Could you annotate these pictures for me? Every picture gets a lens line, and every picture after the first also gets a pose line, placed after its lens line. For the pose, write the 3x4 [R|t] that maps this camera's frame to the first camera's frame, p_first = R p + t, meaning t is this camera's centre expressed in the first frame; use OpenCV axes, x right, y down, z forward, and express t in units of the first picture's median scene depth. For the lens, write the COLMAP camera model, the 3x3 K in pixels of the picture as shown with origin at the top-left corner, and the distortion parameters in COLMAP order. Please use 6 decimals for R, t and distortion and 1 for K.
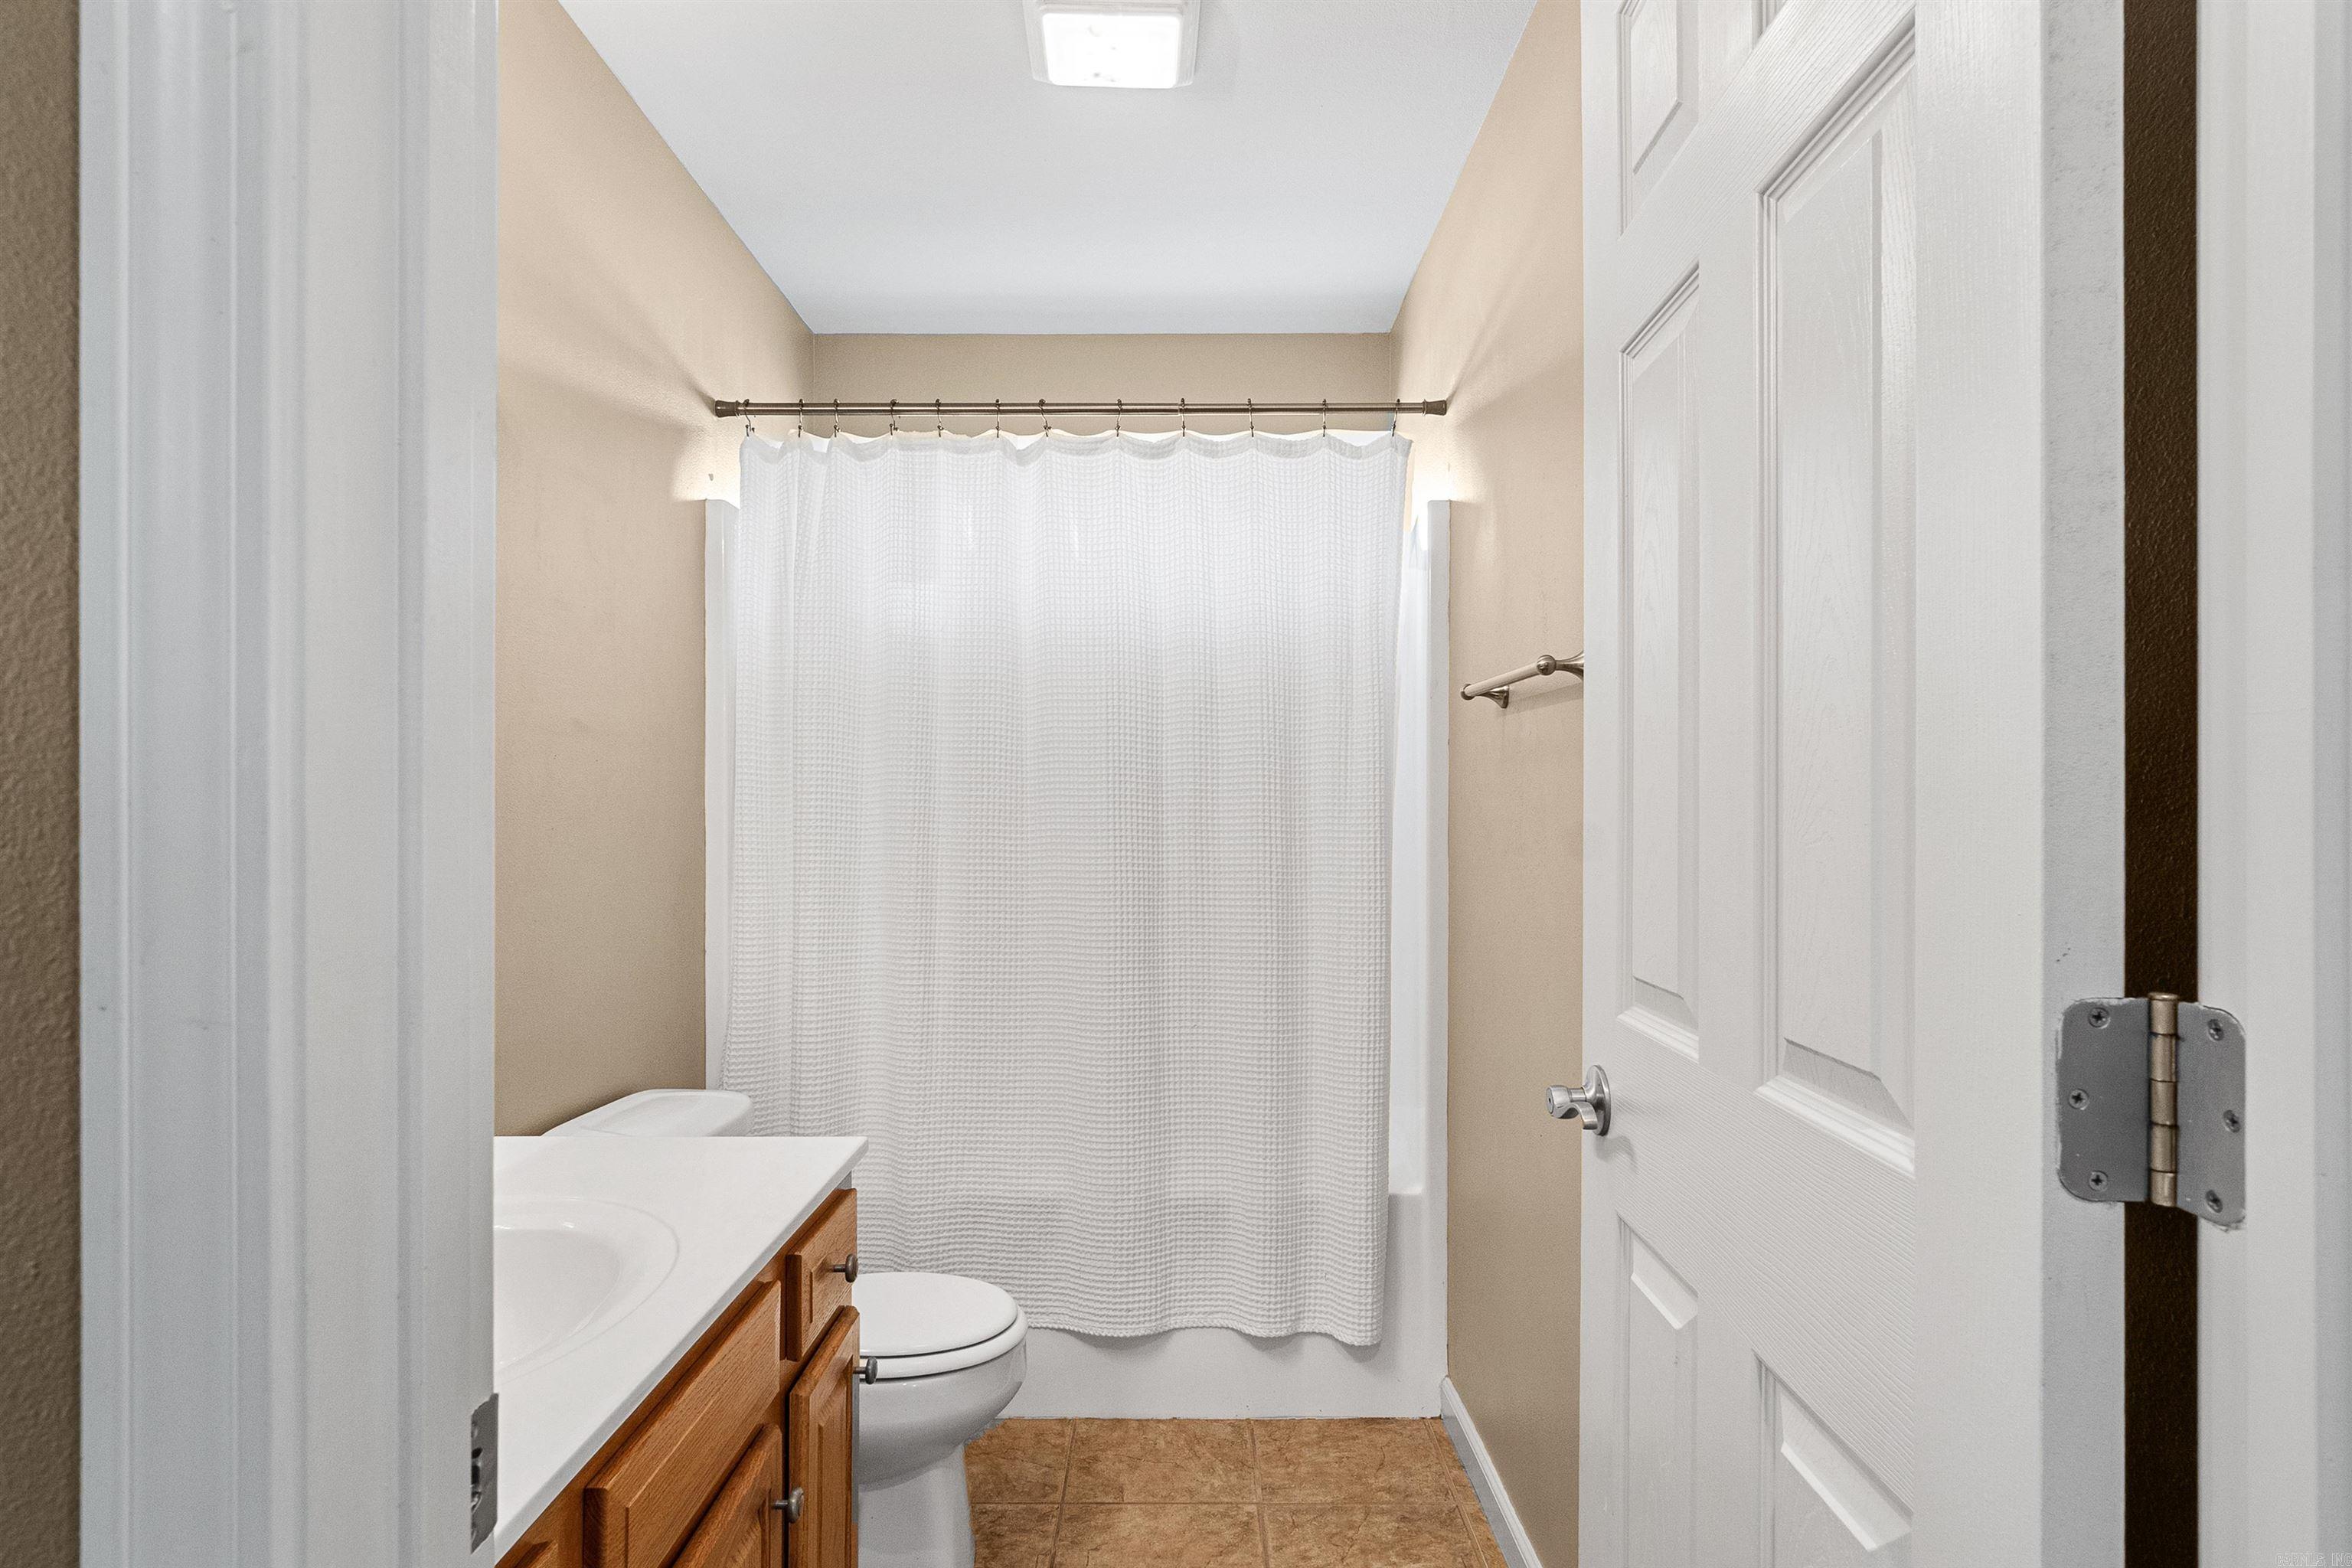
lens RADIAL K [[1294.5, 0, 1170.1], [0, 1294.5, 783.8], [0, 0, 1]] dist [-0.014093, 0.002376]
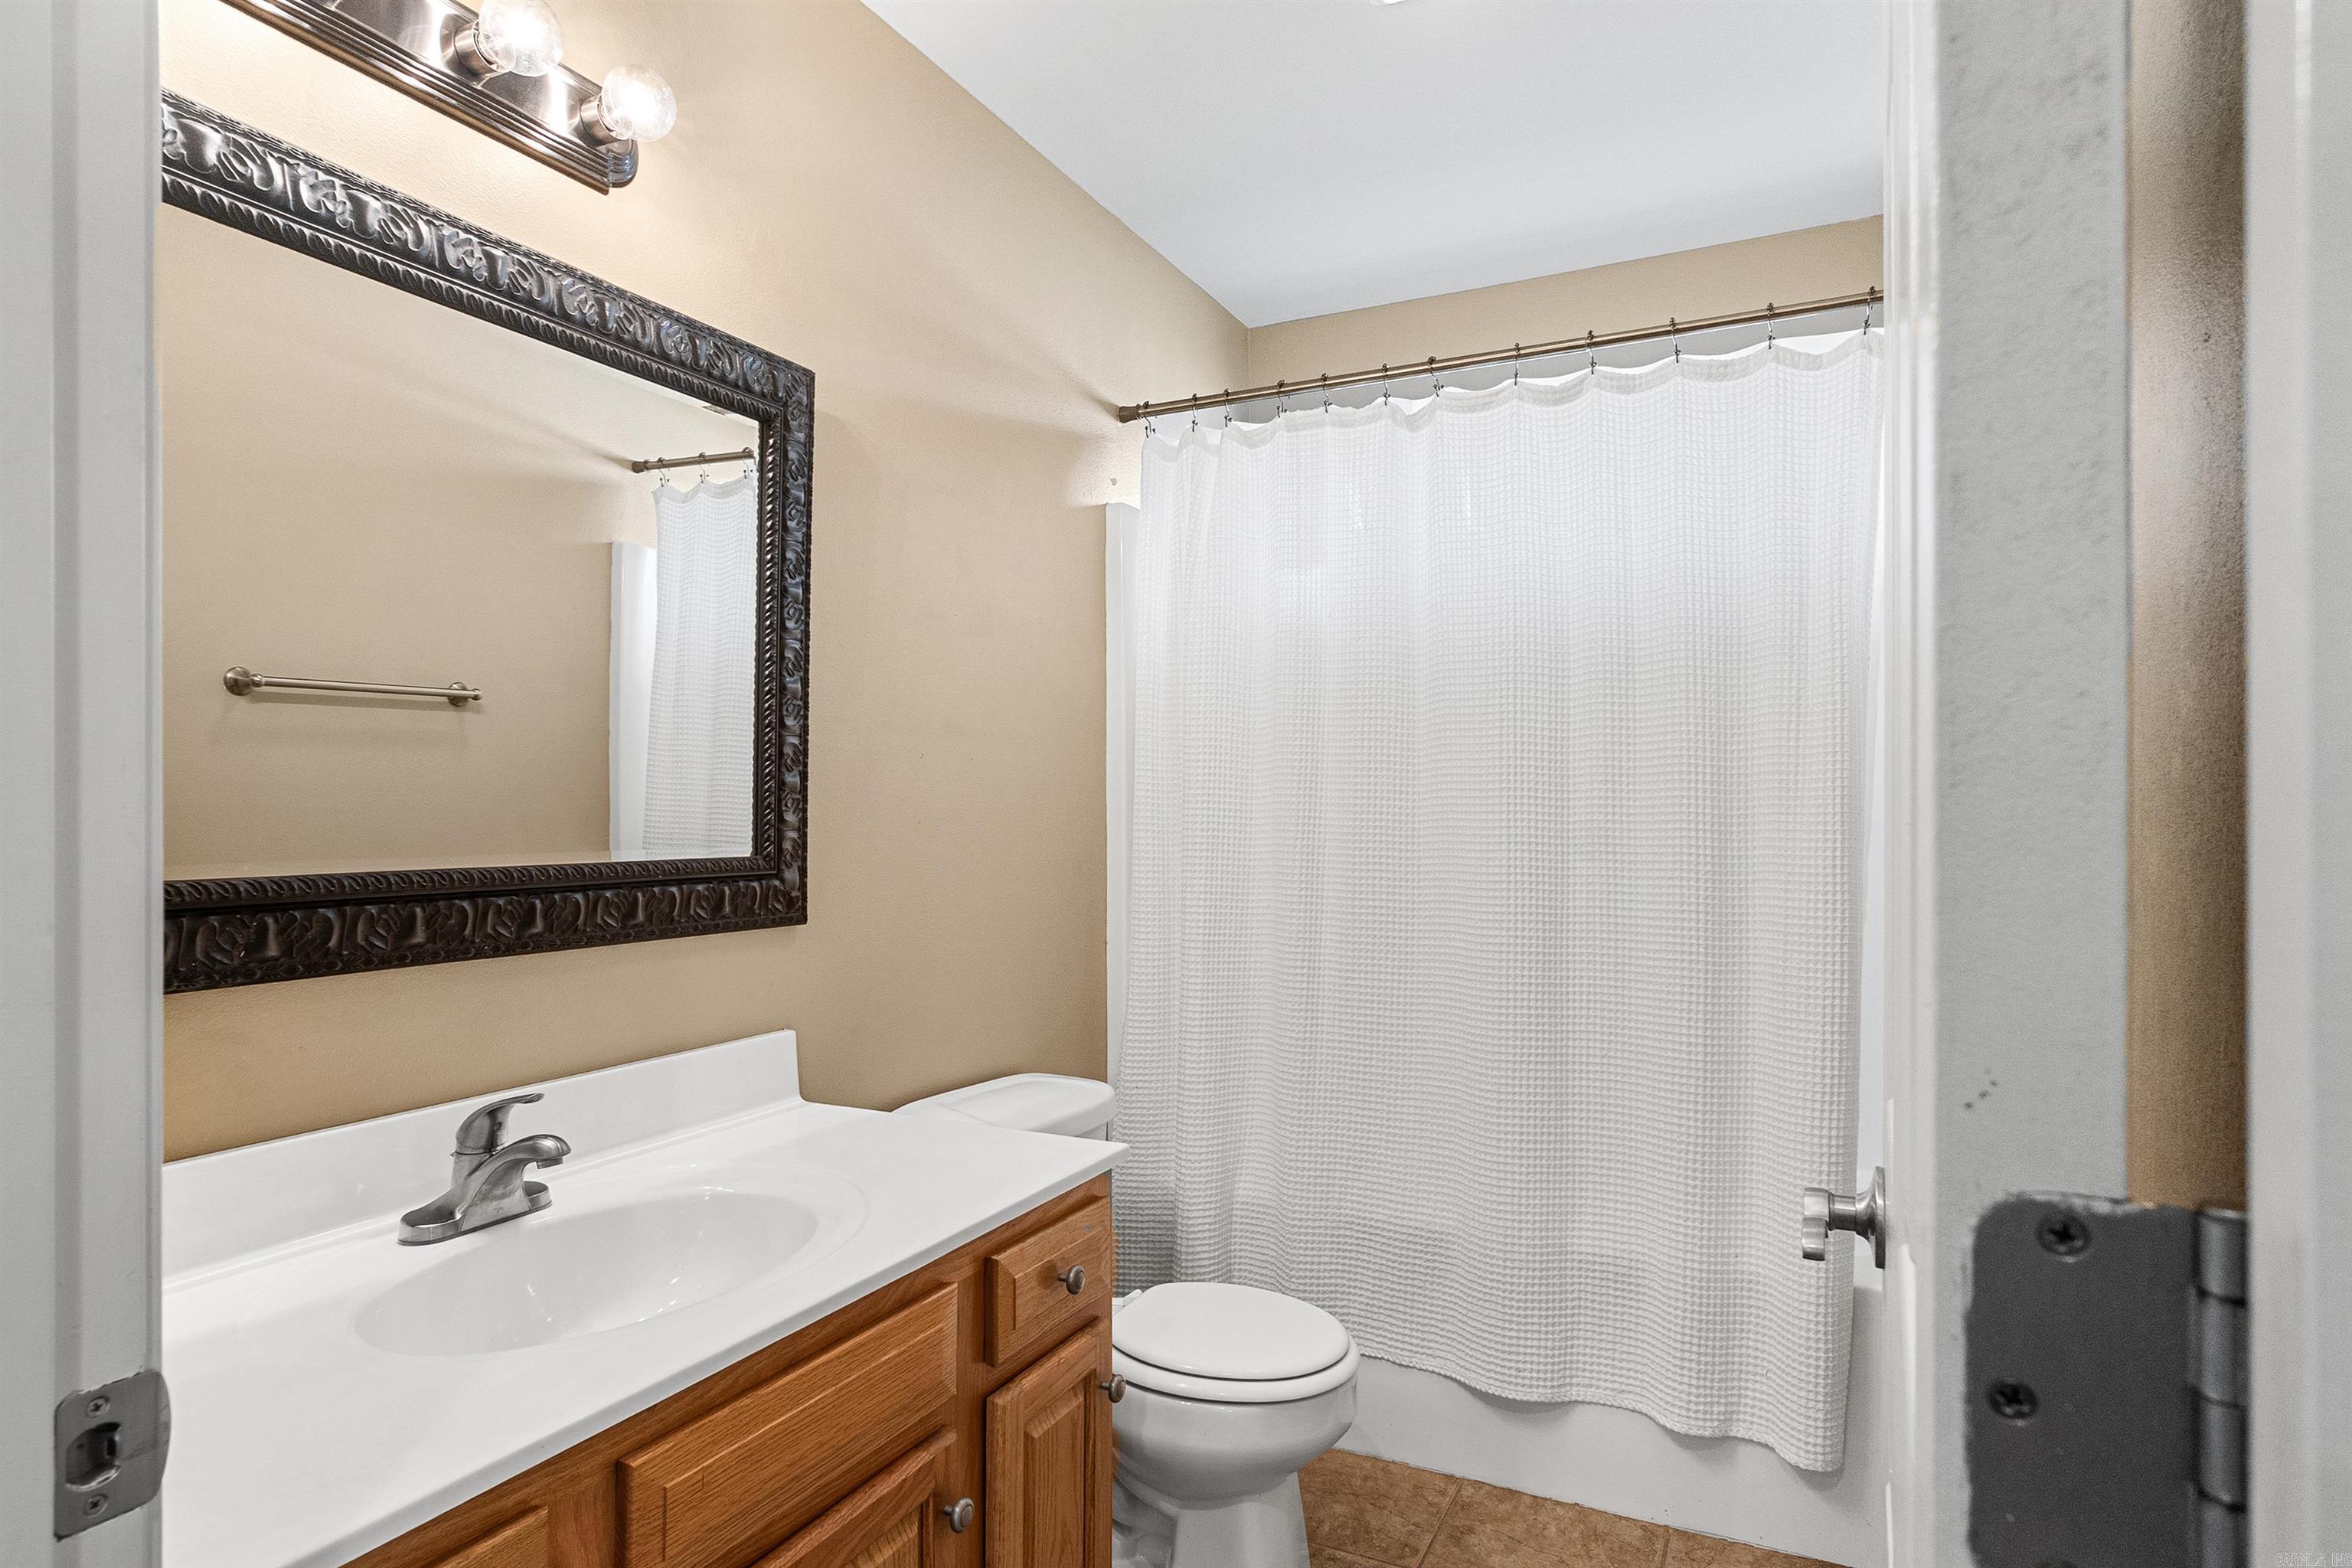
lens RADIAL K [[1294.5, 0, 1170.1], [0, 1294.5, 783.8], [0, 0, 1]] dist [-0.014093, 0.002376]
pose [[0.892655, -0.008633, -0.450657, 0.152292], [0.009816, 0.999952, 0.000288, 0.003225], [0.450633, -0.004680, 0.892697, 0.102957]]
